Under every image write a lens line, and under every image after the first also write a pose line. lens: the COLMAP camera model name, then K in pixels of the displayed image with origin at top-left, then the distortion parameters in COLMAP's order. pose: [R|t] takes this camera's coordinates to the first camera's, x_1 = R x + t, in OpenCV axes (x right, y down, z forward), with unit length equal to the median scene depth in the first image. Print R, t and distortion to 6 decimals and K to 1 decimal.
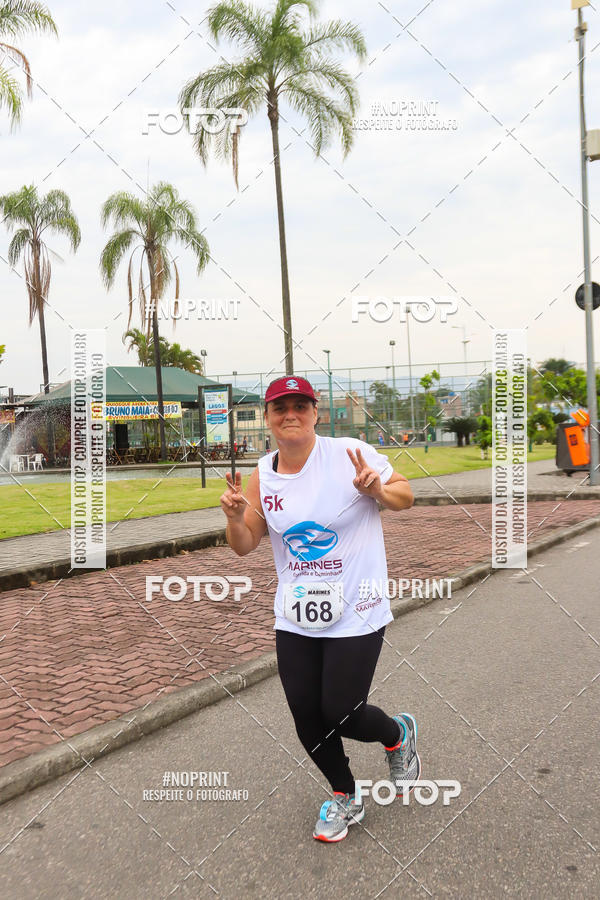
lens RADIAL K [[987.9, 0, 299.3], [0, 987.9, 453.5], [0, 0, 1]] dist [0.091734, -0.022006]
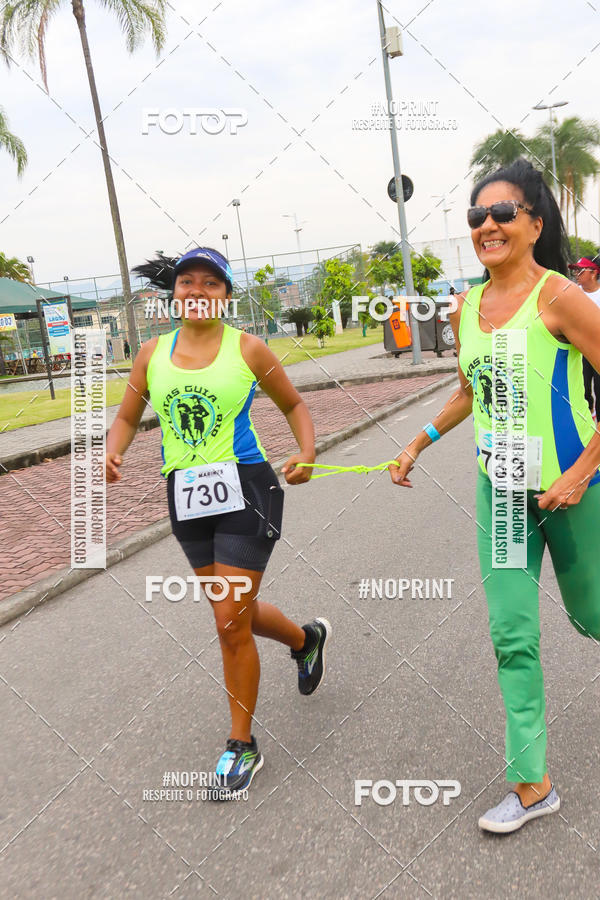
lens RADIAL K [[984.0, 0, 299.0], [0, 984.0, 443.1], [0, 0, 1]] dist [0.097168, -0.005316]
pose [[0.984074, -0.098854, 0.147737, -0.001356], [0.084418, 0.991299, 0.100993, -0.001967], [-0.156435, -0.086913, 0.983857, -0.042181]]
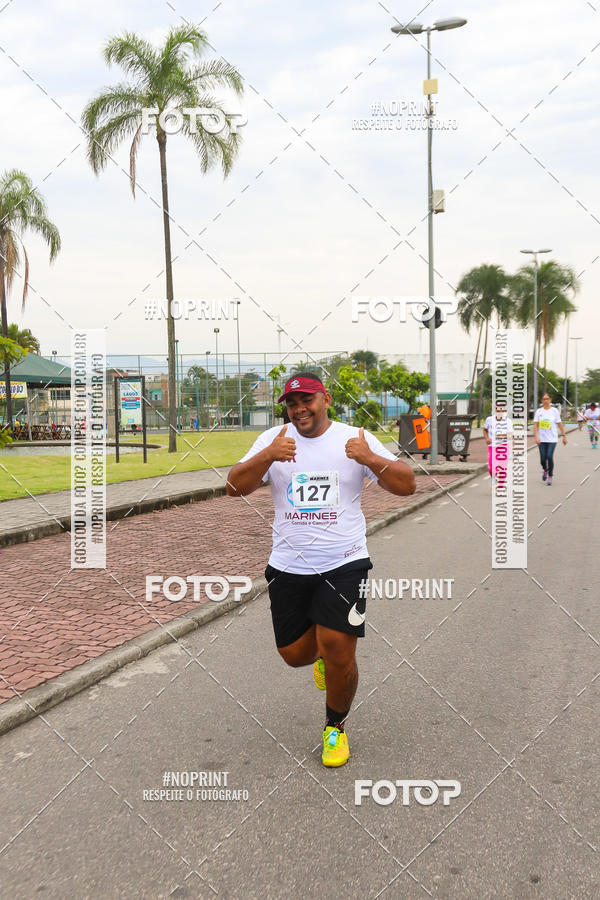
lens RADIAL K [[958.7, 0, 320.0], [0, 958.7, 448.6], [0, 0, 1]] dist [0.102059, 0.020871]
pose [[0.977862, 0.015804, 0.208654, -0.077101], [-0.018501, 0.999769, 0.010980, 0.000371], [-0.208433, -0.014597, 0.977928, -0.133737]]
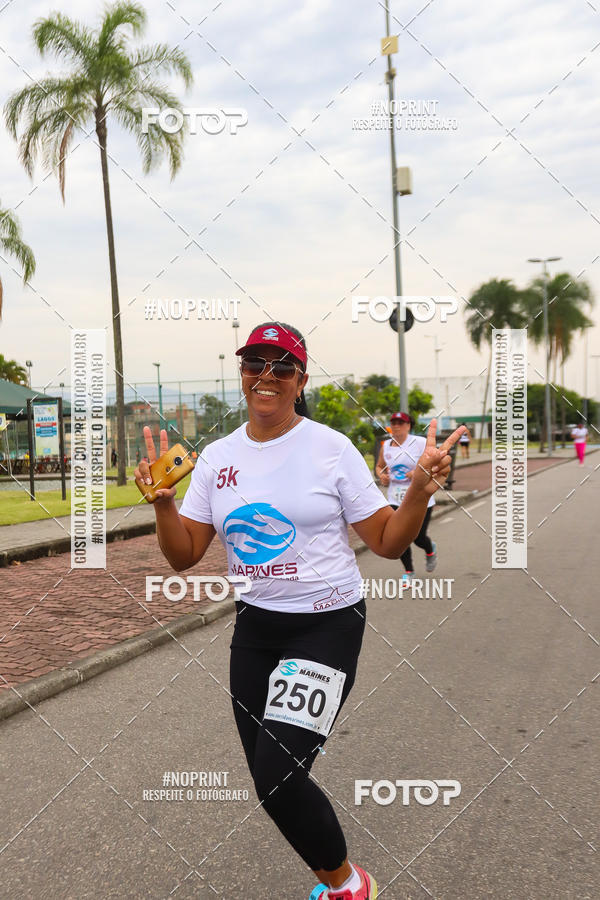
lens RADIAL K [[978.1, 0, 298.1], [0, 978.1, 453.8], [0, 0, 1]] dist [0.095180, -0.030623]
pose [[0.985439, -0.001988, 0.170016, -0.000935], [0.004060, 0.999922, -0.011841, 0.000154], [-0.169980, 0.012359, 0.985370, -0.020437]]
